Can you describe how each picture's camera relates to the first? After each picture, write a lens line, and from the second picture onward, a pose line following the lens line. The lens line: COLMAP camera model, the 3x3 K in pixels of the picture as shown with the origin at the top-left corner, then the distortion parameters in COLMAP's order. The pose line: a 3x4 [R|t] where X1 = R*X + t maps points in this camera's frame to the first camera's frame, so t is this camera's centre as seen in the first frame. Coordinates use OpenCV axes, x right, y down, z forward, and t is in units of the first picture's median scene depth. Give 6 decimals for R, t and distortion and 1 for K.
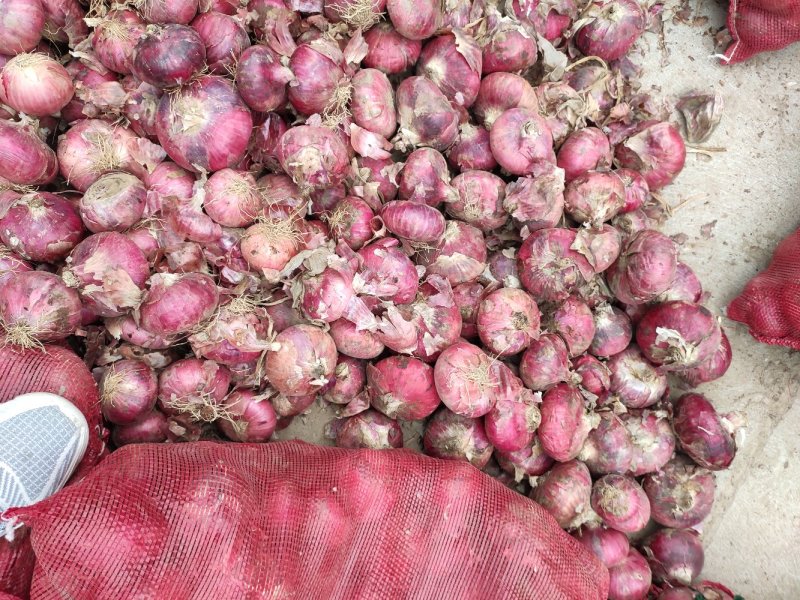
lens RADIAL K [[567.5, 0, 400.0], [0, 567.5, 300.0], [0, 0, 1]] dist [0.004347, -0.051117]
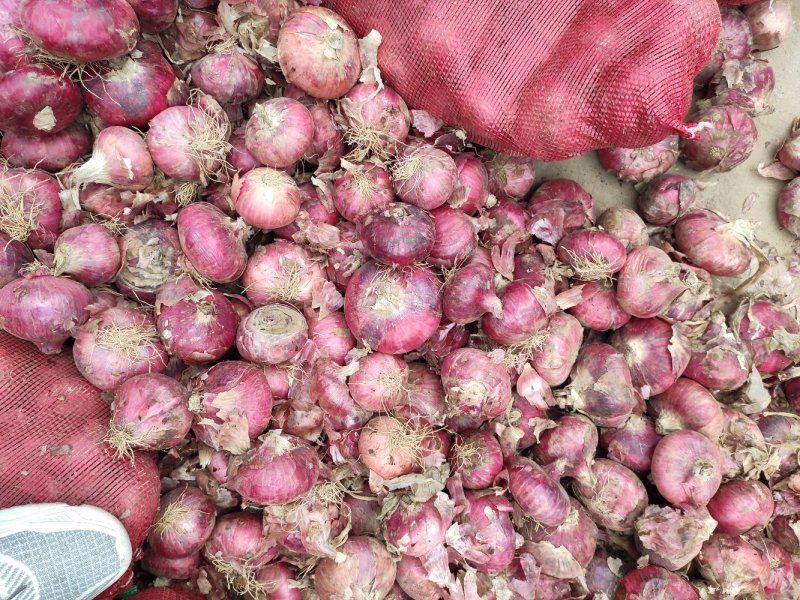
lens RADIAL K [[567.5, 0, 400.0], [0, 567.5, 300.0], [0, 0, 1]] dist [0.004347, -0.051117]
pose [[0.866201, 0.477752, -0.146451, -0.187735], [-0.493164, 0.864570, -0.096475, -0.217298], [0.080526, 0.155791, 0.984502, 0.052145]]
